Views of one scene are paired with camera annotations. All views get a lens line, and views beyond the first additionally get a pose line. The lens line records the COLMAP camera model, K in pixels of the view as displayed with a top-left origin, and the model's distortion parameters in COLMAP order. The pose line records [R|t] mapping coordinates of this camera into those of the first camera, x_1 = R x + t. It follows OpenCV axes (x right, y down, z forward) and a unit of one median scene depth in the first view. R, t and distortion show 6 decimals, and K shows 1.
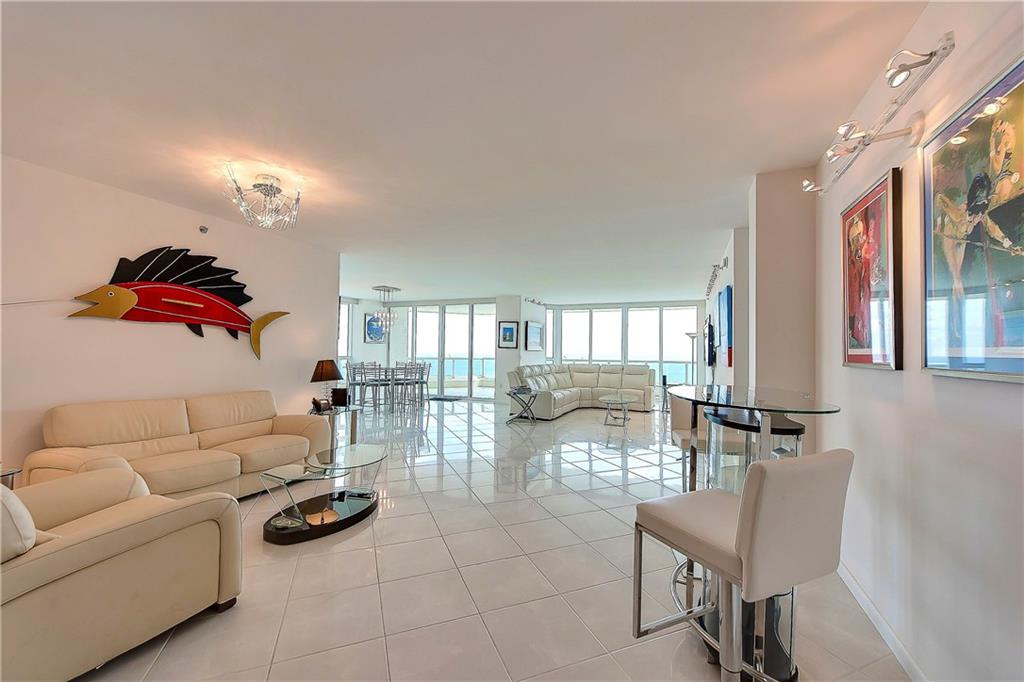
lens RADIAL K [[410.9, 0, 515.6], [0, 410.9, 346.5], [0, 0, 1]] dist [-0.001032, -0.000106]
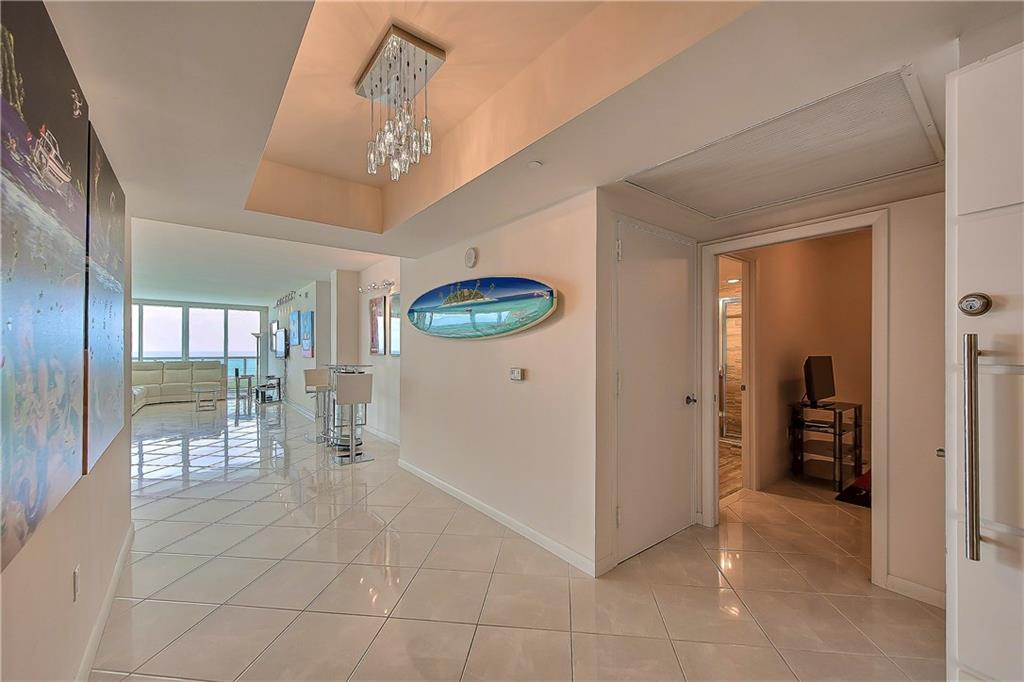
lens RADIAL K [[410.9, 0, 515.6], [0, 410.9, 346.5], [0, 0, 1]] dist [-0.001032, -0.000106]
pose [[0.495757, -0.008254, 0.868422, -0.258052], [-0.003686, 0.999926, 0.011608, -0.010013], [-0.868453, -0.008955, 0.495690, -0.282355]]
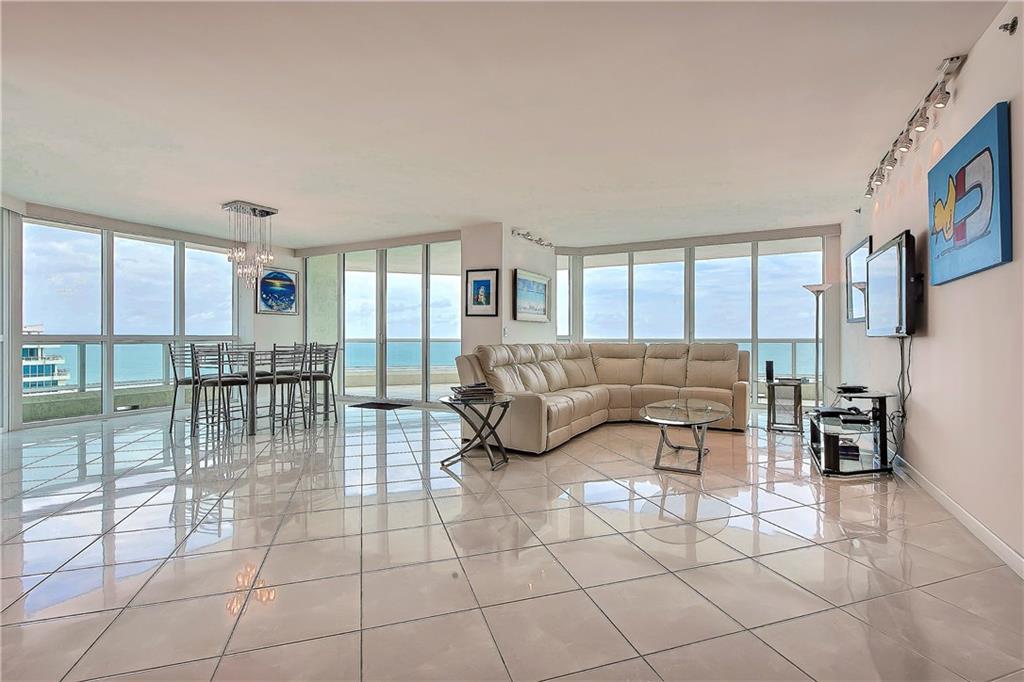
lens RADIAL K [[481.1, 0, 516.1], [0, 481.1, 338.6], [0, 0, 1]] dist [0.001271, -0.000048]
pose [[0.997447, -0.010938, -0.070564, 0.075368], [0.011628, 0.999888, 0.009380, 0.028797], [0.070453, -0.010177, 0.997463, 0.335460]]
